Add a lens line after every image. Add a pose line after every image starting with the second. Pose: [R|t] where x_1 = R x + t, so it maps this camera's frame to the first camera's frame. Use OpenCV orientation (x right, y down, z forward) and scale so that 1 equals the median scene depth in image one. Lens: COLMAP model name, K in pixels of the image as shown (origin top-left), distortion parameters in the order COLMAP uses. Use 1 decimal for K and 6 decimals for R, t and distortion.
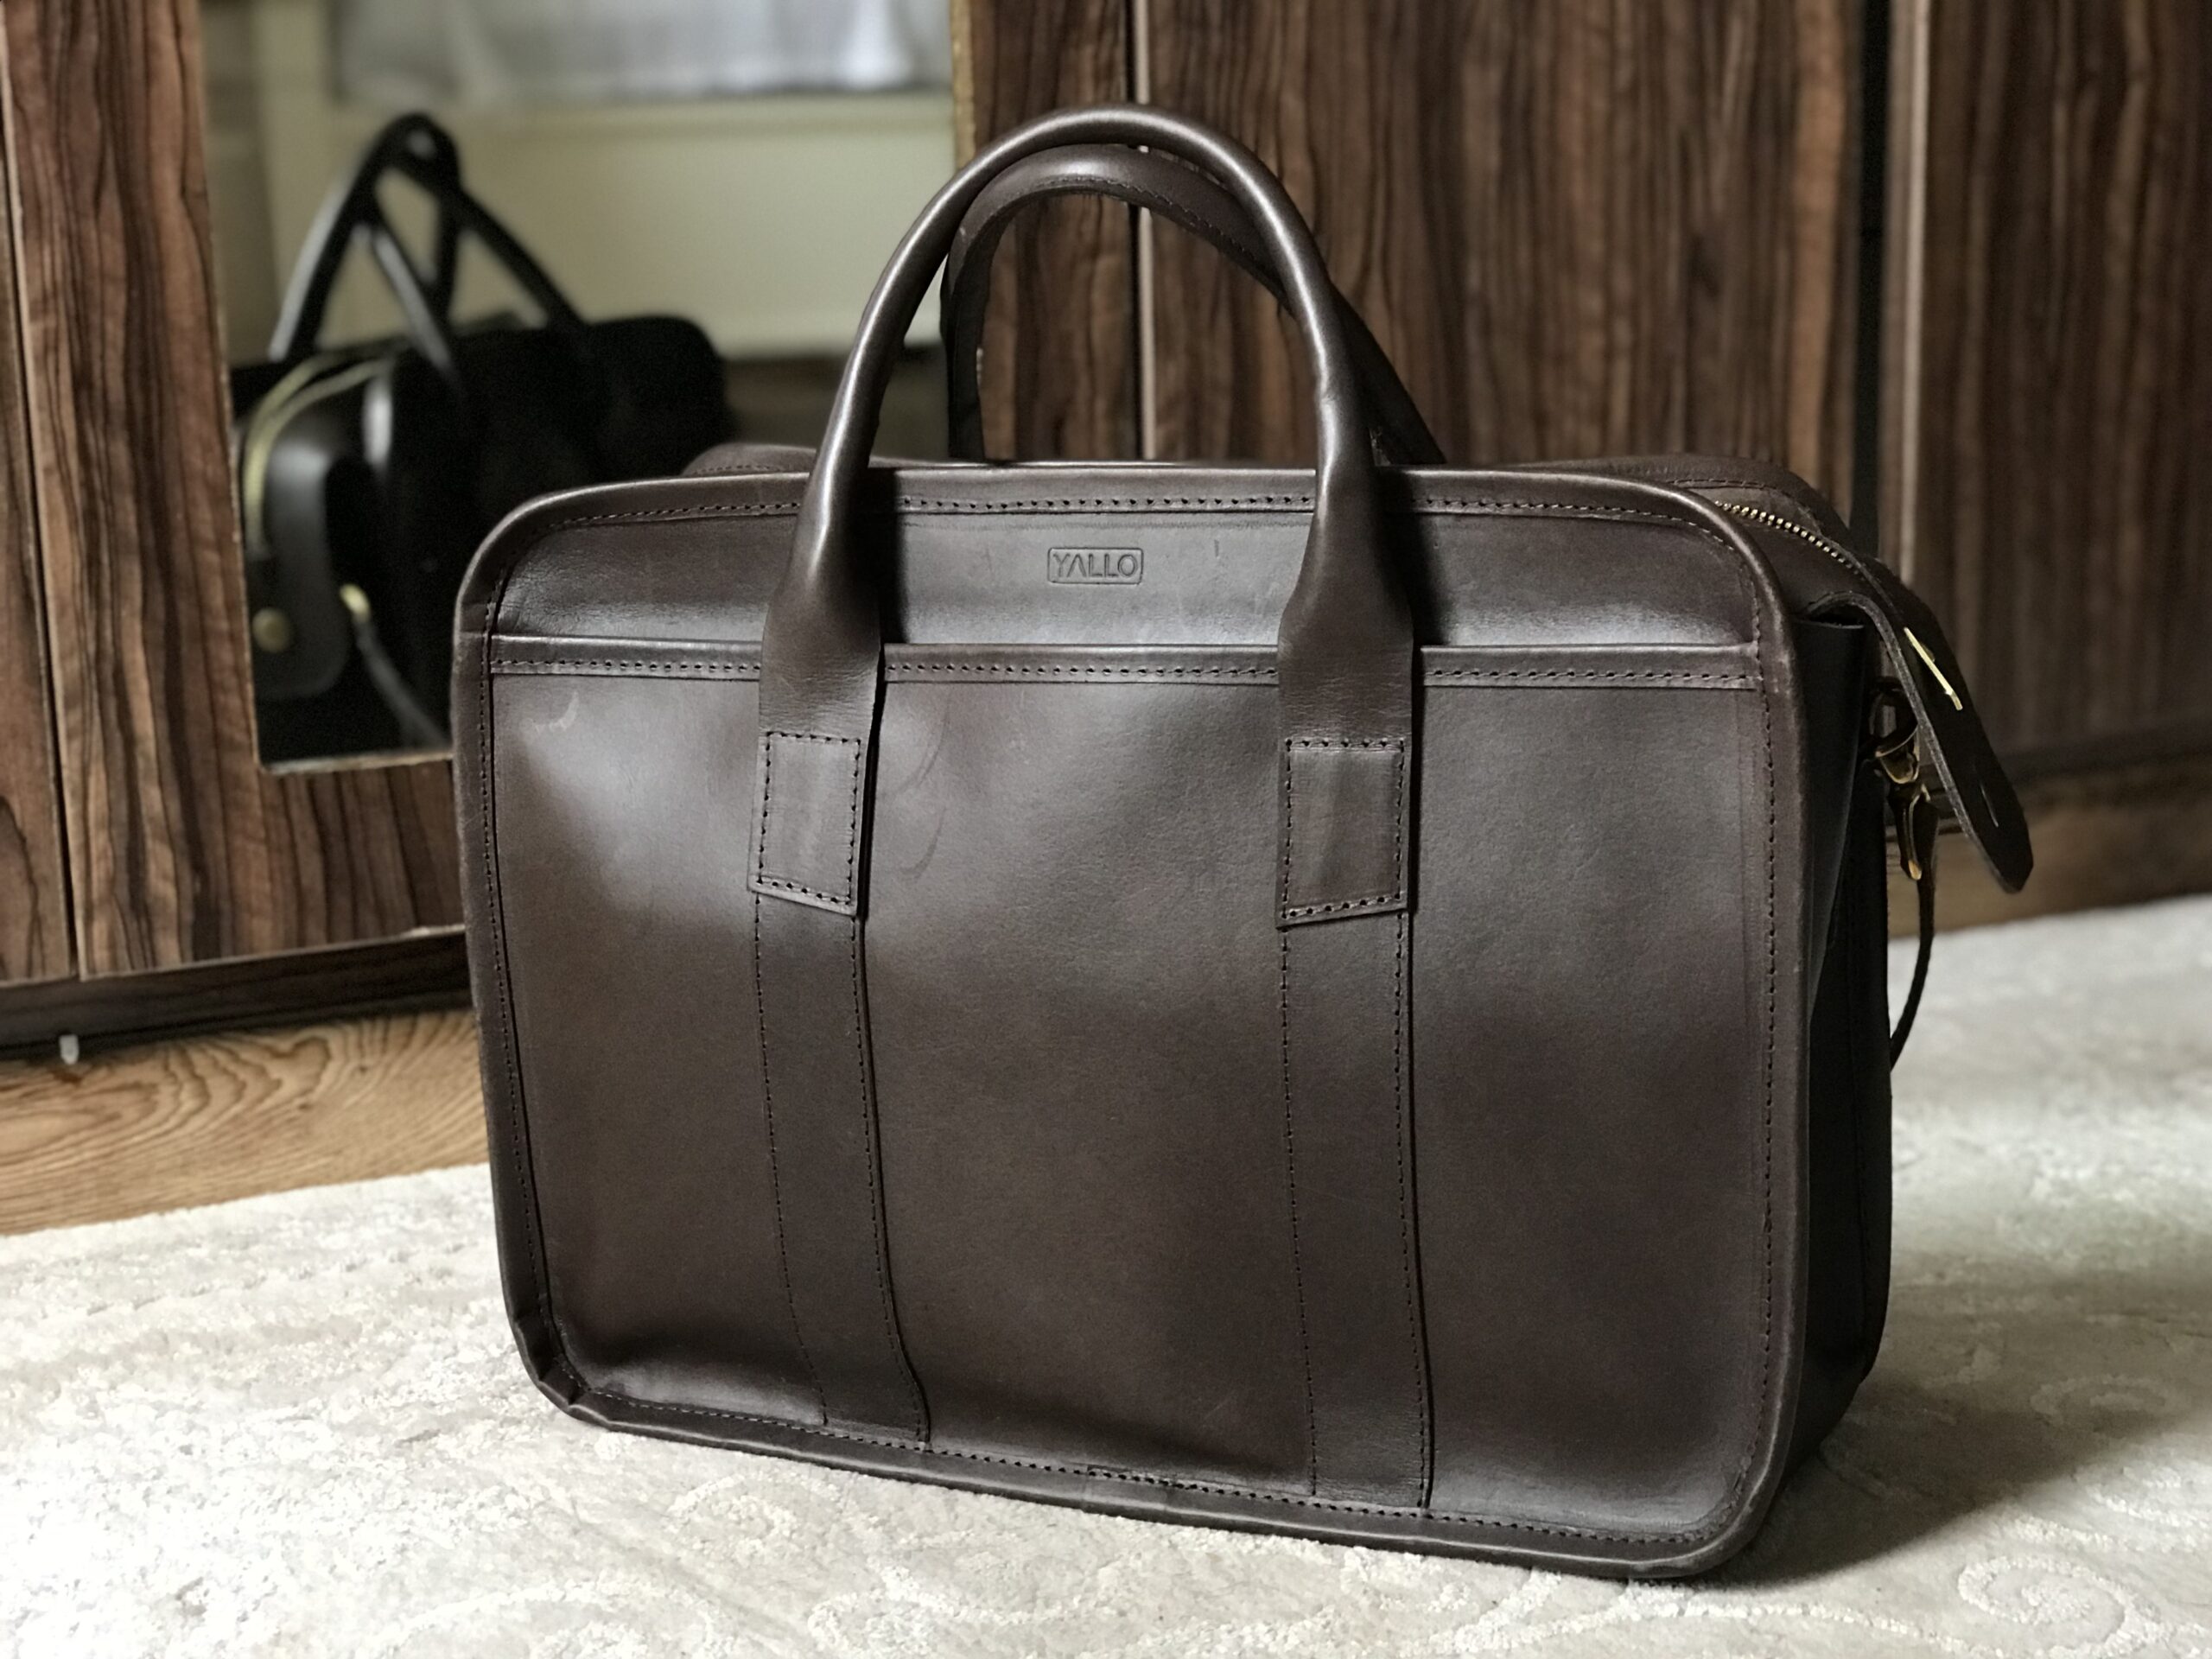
lens RADIAL K [[3603.7, 0, 1106.0], [0, 3603.7, 829.5], [0, 0, 1]] dist [0.002846, -0.012112]
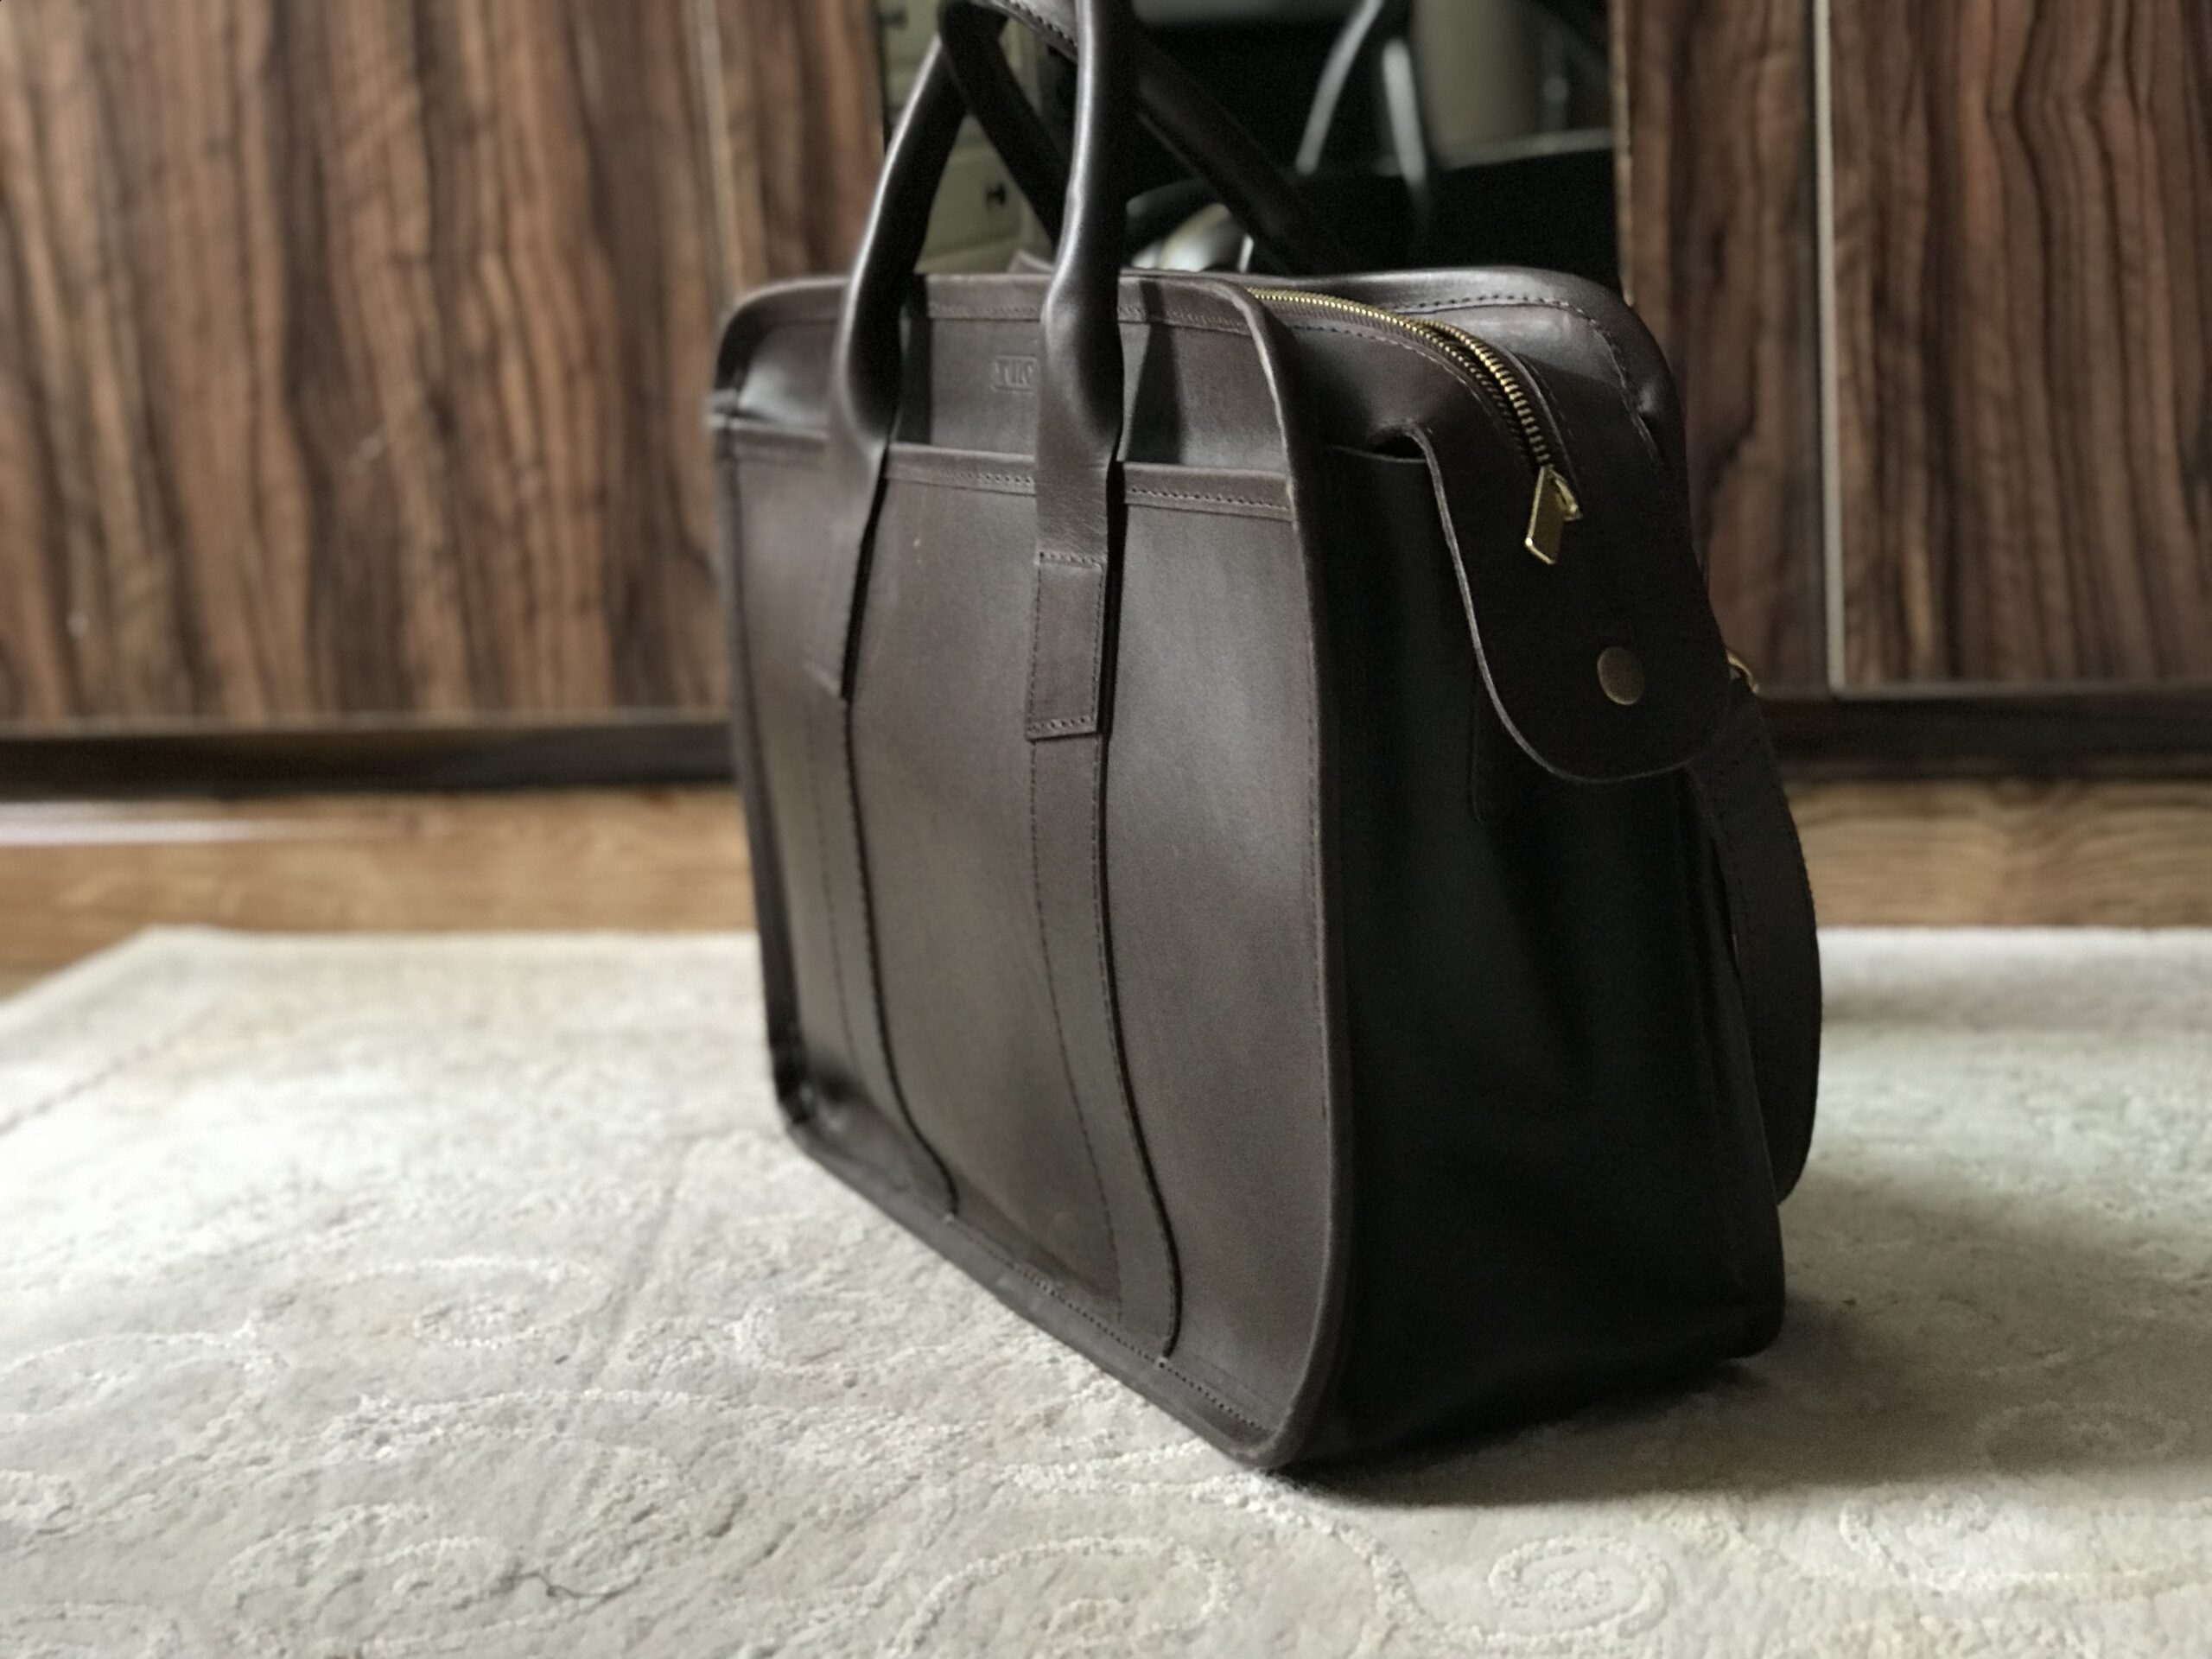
lens RADIAL K [[3614.0, 0, 1102.2], [0, 3614.0, 903.2], [0, 0, 1]] dist [-0.003004, 0.100660]
pose [[0.745623, 0.122935, -0.654930, 0.575446], [-0.079847, 0.992237, 0.095346, -0.020314], [0.661567, -0.018798, 0.749650, 0.211258]]
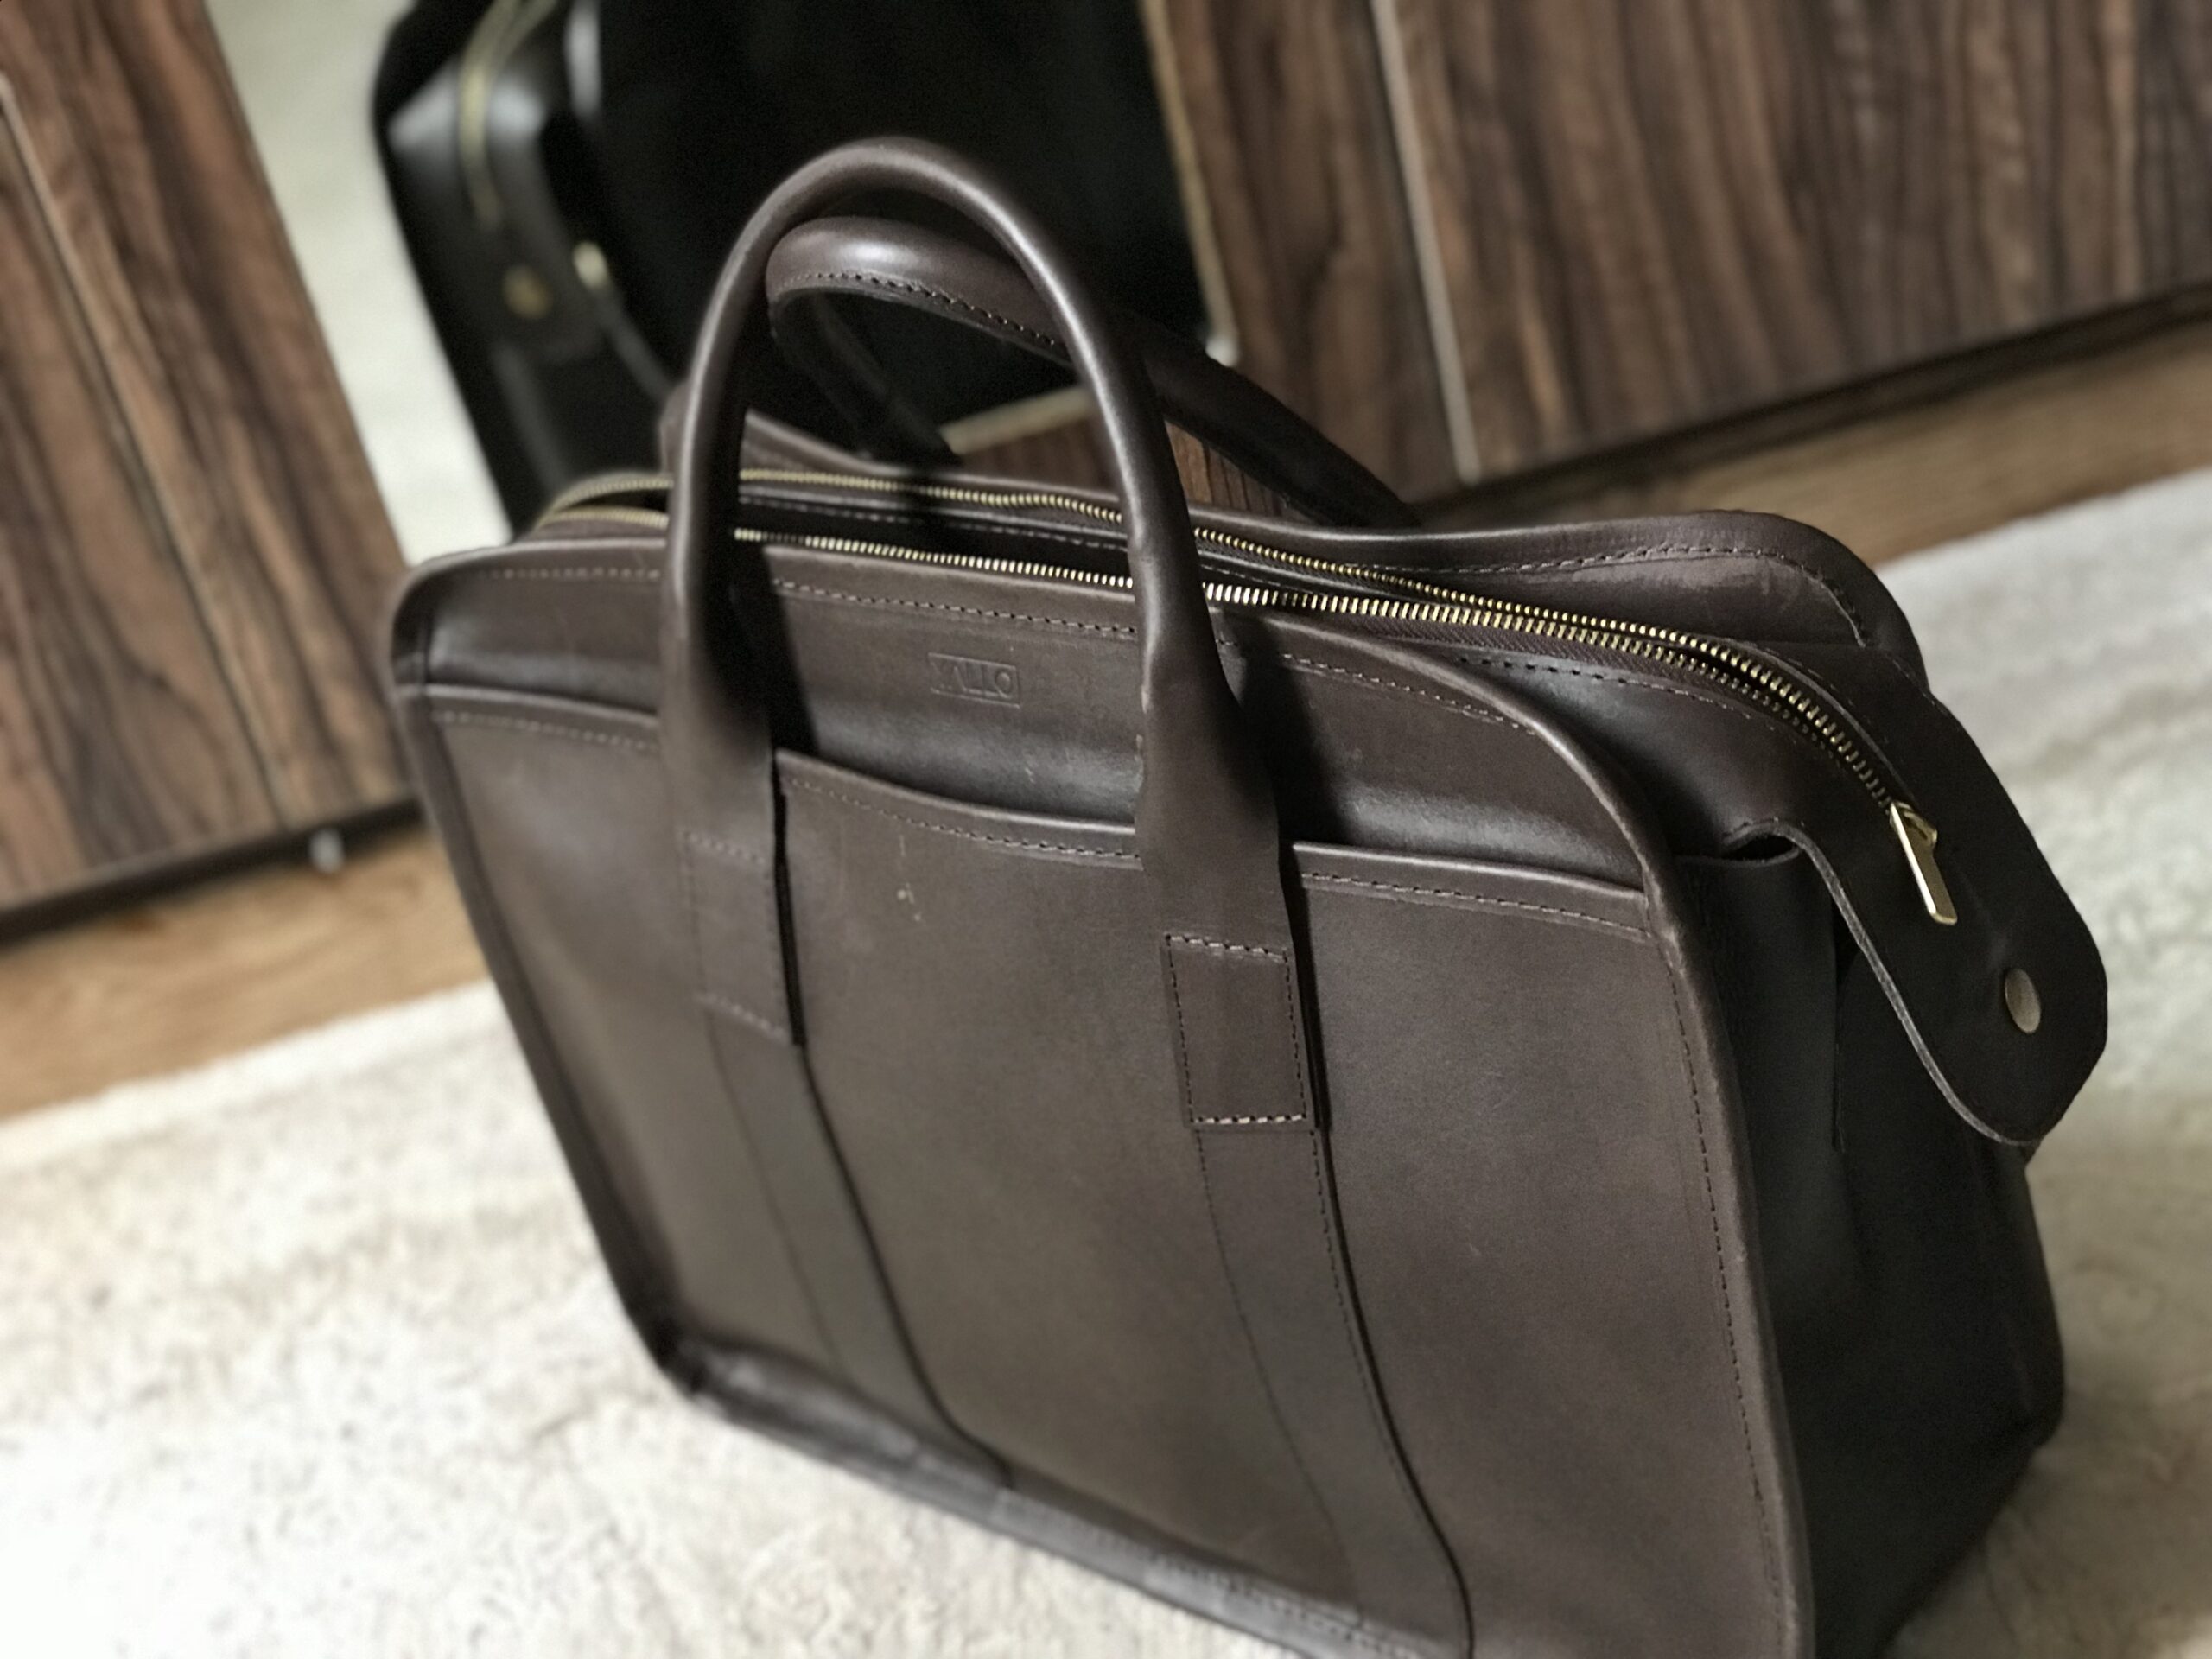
lens RADIAL K [[3603.7, 0, 1106.0], [0, 3603.7, 829.5], [0, 0, 1]] dist [0.002846, -0.012112]
pose [[0.947431, -0.026033, -0.318899, 0.242804], [0.139507, 0.930566, 0.338503, -0.265024], [0.287944, -0.365197, 0.885279, 0.208531]]
